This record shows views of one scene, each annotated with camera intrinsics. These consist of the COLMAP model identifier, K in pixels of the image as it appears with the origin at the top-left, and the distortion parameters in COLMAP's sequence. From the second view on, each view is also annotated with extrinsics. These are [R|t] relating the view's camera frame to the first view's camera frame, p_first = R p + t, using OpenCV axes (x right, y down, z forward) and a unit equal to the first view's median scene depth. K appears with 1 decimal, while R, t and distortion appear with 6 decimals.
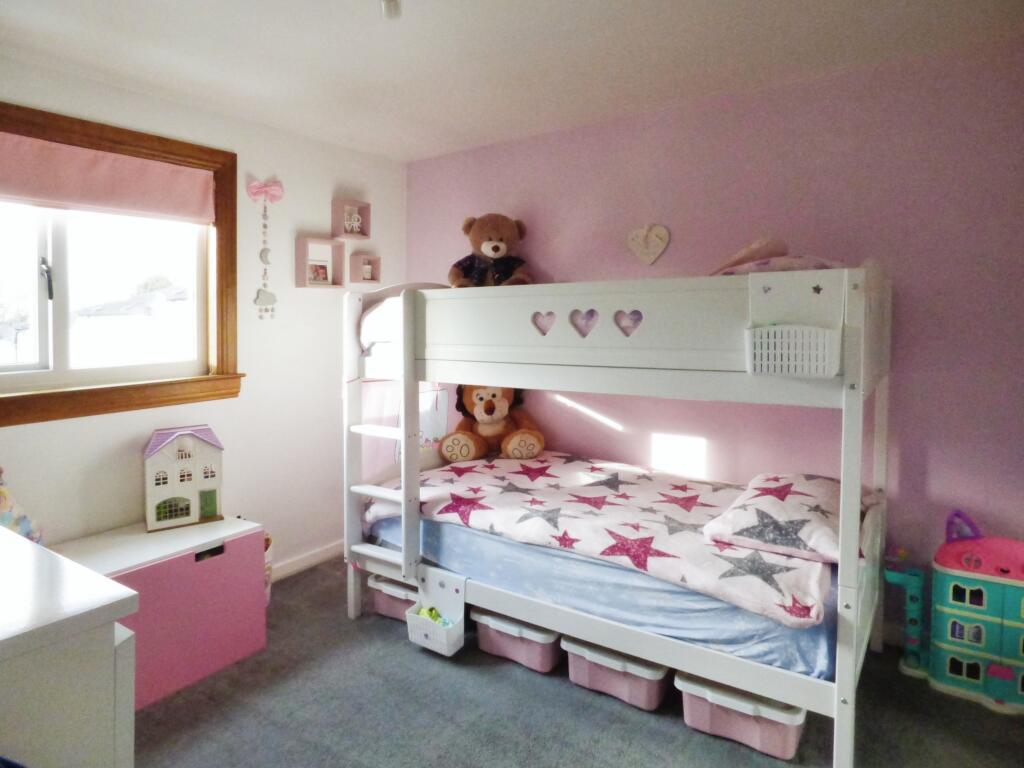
lens RADIAL K [[625.8, 0, 512.0], [0, 625.8, 384.0], [0, 0, 1]] dist [-0.000056, 0.000170]
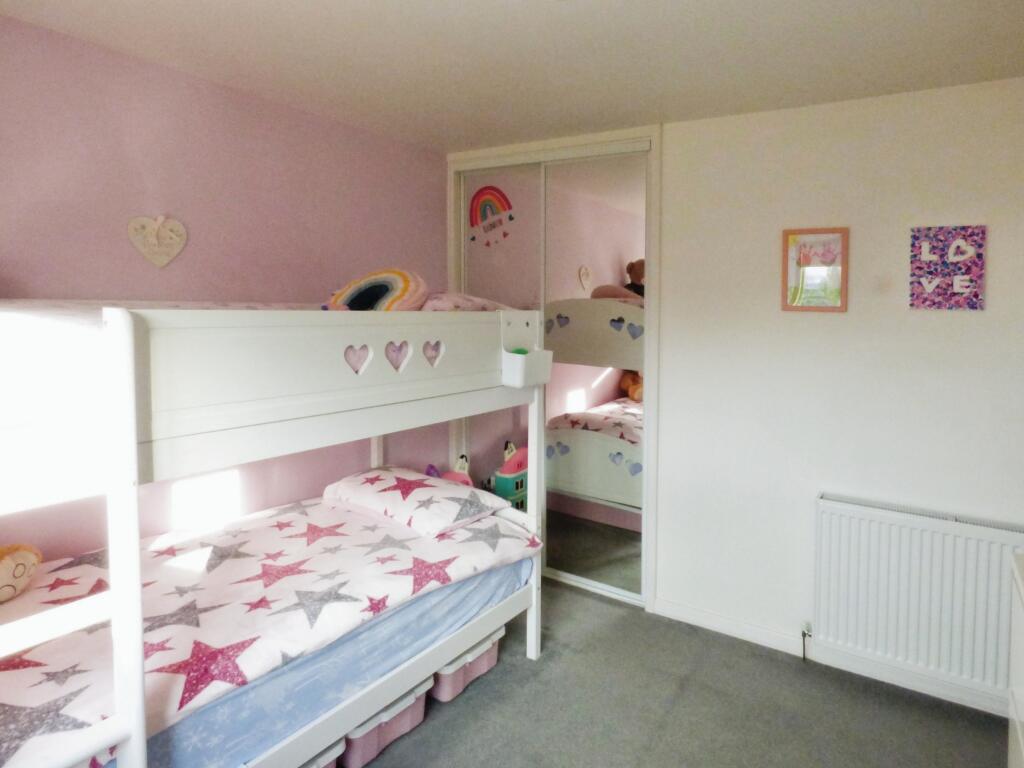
lens RADIAL K [[625.8, 0, 512.0], [0, 625.8, 384.0], [0, 0, 1]] dist [-0.000056, 0.000170]
pose [[0.004119, -0.112725, 0.993618, -0.775378], [0.084652, 0.990099, 0.111975, -0.141746], [-0.996402, 0.083650, 0.013621, 0.811753]]
